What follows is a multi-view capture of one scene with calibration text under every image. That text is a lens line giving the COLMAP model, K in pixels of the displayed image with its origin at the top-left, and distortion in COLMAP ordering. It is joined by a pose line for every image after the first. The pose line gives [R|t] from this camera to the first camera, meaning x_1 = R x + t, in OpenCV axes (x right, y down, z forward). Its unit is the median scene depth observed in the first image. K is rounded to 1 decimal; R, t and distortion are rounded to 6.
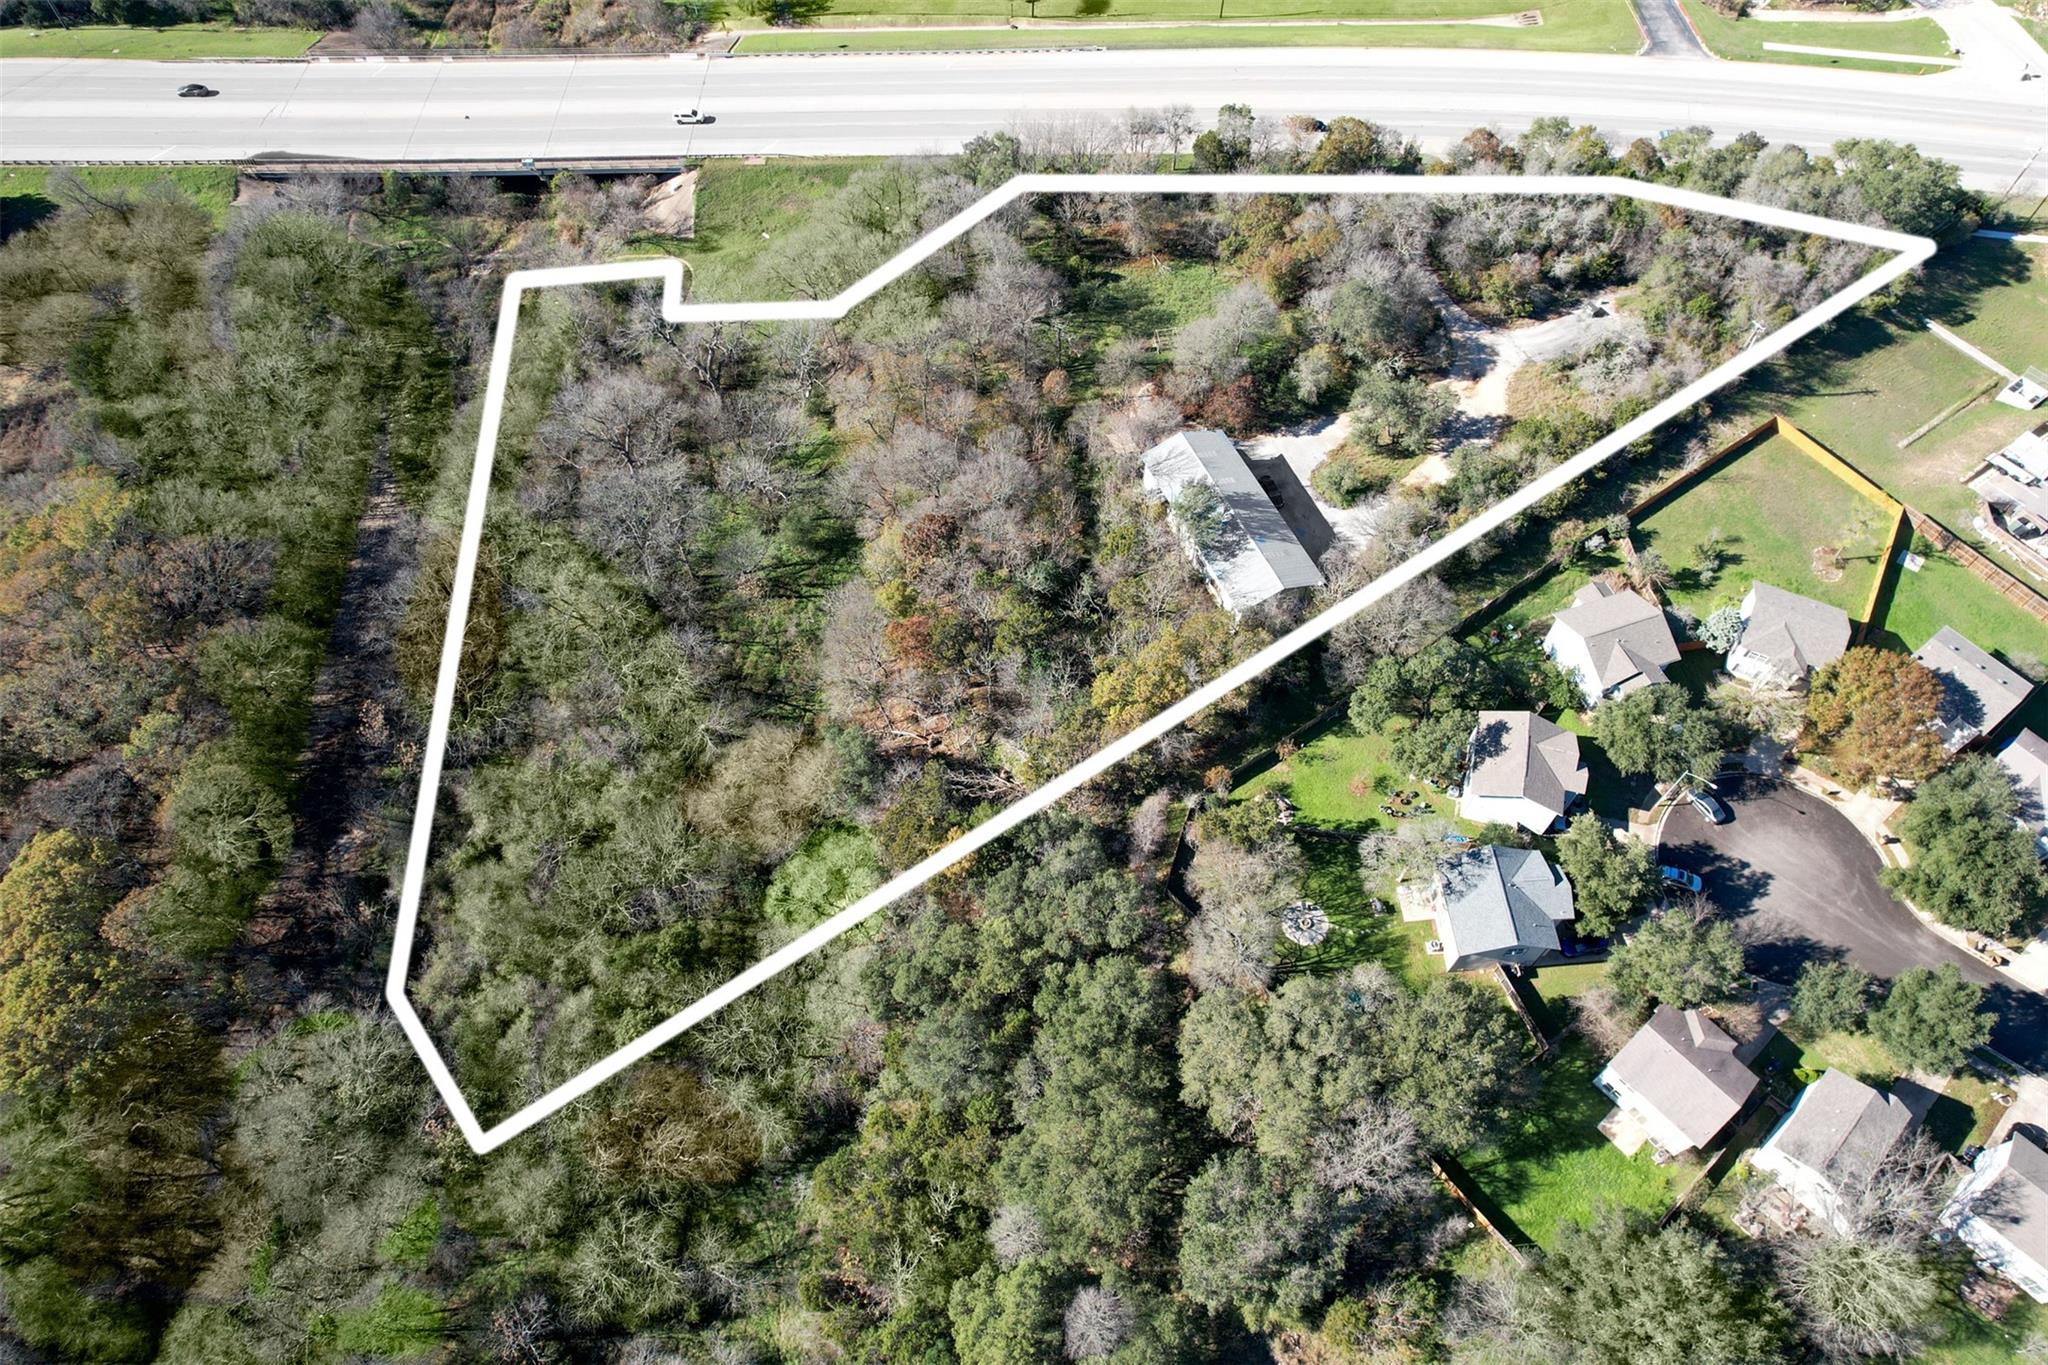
lens RADIAL K [[1285.3, 0, 1033.8], [0, 1285.3, 699.5], [0, 0, 1]] dist [-0.061197, 0.033483]
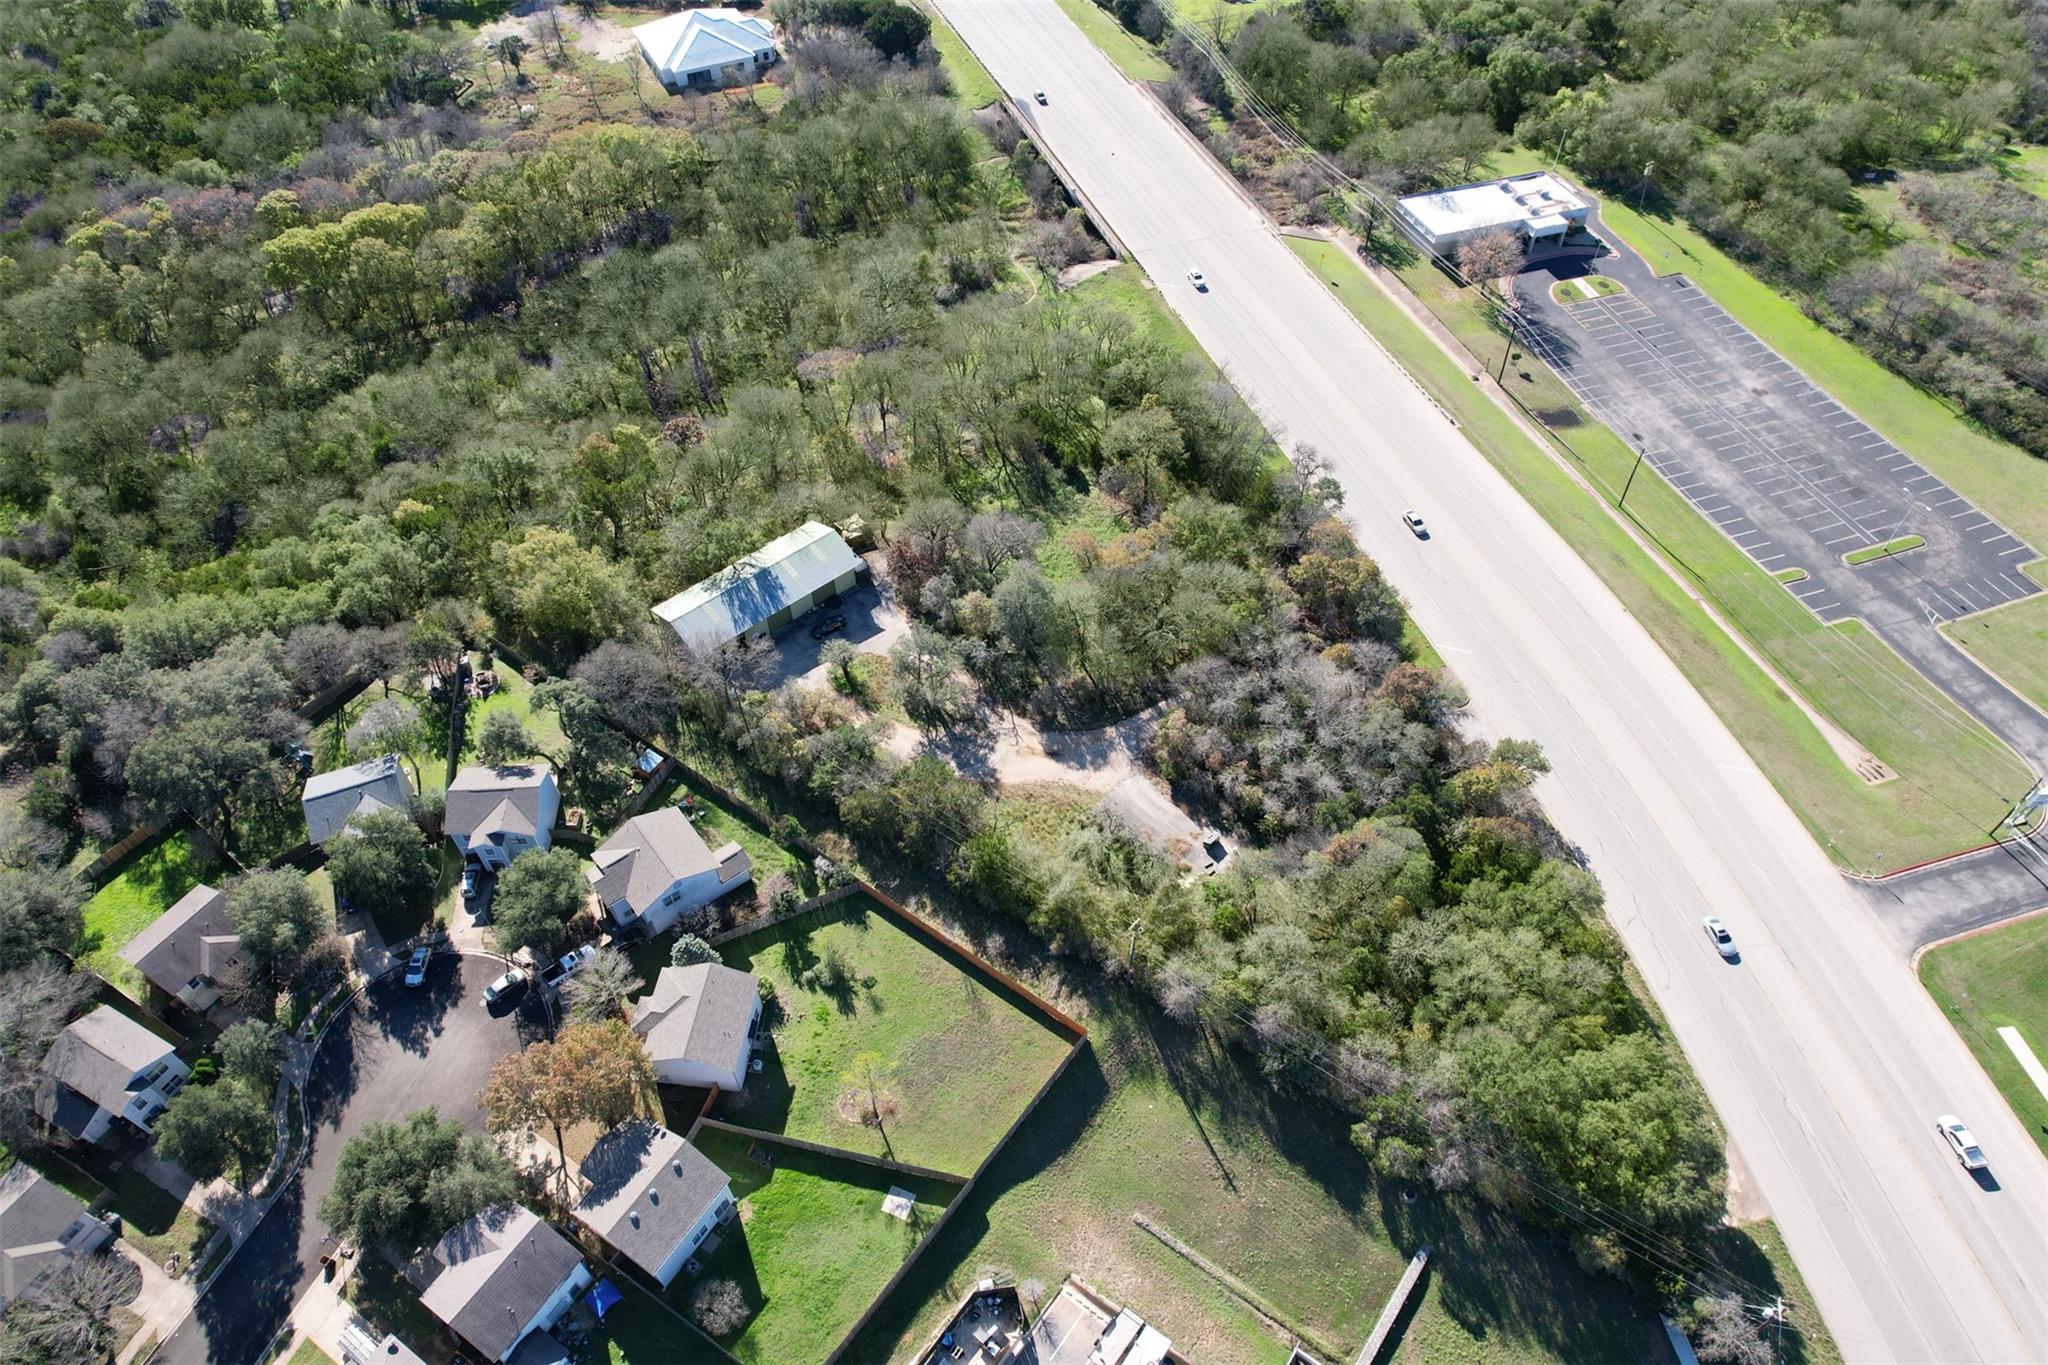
lens RADIAL K [[1297.2, 0, 1033.1], [0, 1297.2, 742.1], [0, 0, 1]] dist [-0.054862, 0.046367]
pose [[0.322681, 0.727288, -0.605747, 0.899093], [-0.801412, 0.550447, 0.233981, -0.465584], [0.503603, 0.409951, 0.760476, 0.290772]]
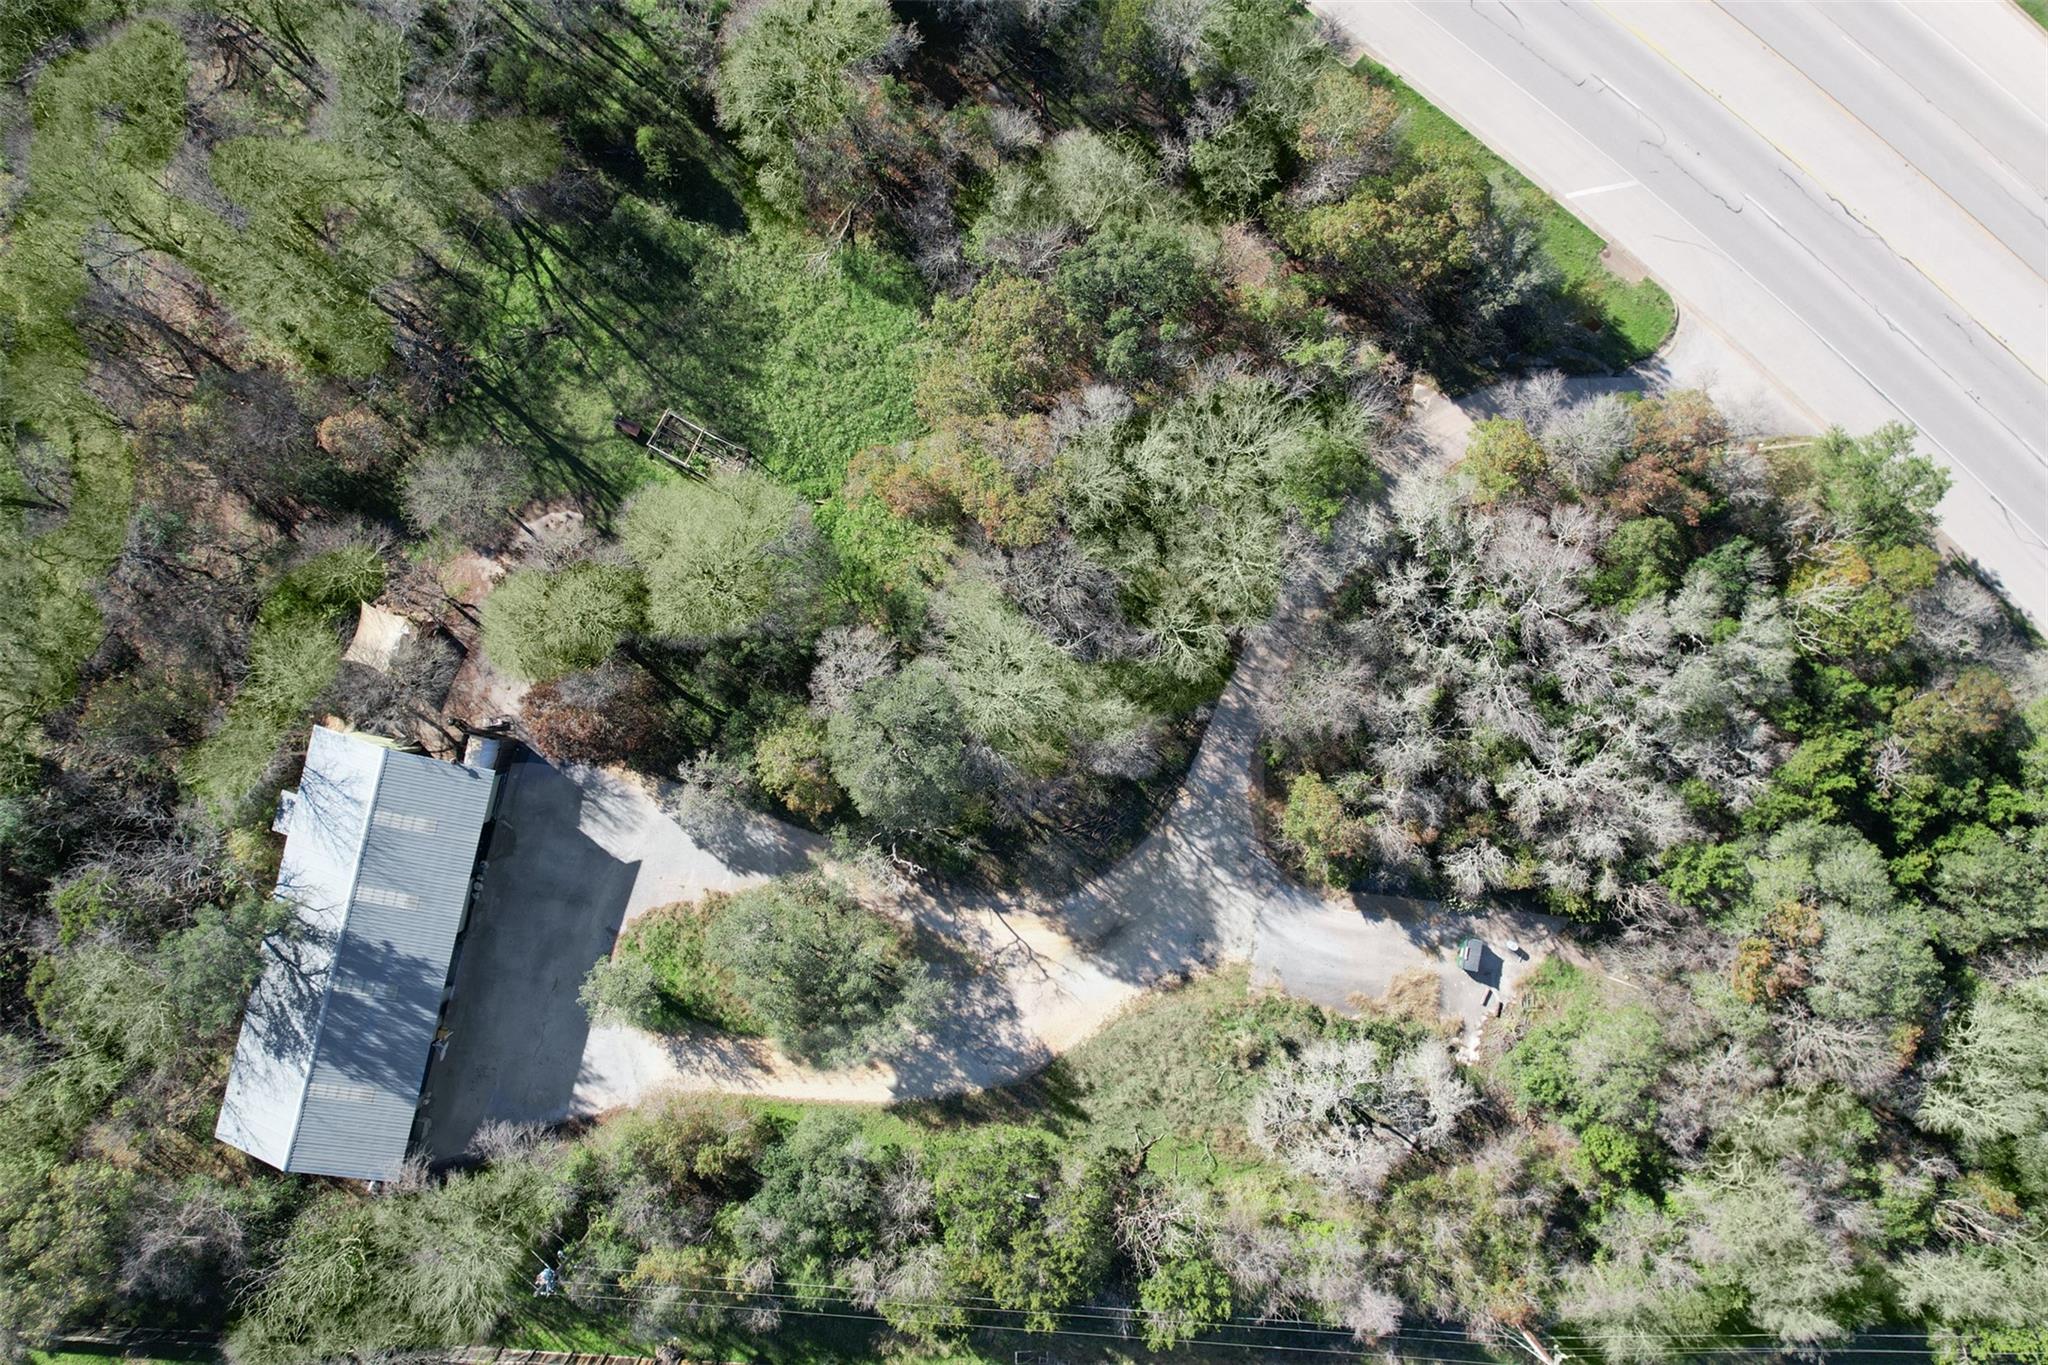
lens RADIAL K [[1285.3, 0, 1033.8], [0, 1285.3, 699.5], [0, 0, 1]] dist [-0.061197, 0.033483]
pose [[0.791732, 0.610868, 0.000680, 0.271859], [-0.521320, 0.675089, 0.521997, -0.547672], [0.318412, -0.413636, 0.852947, 0.628926]]
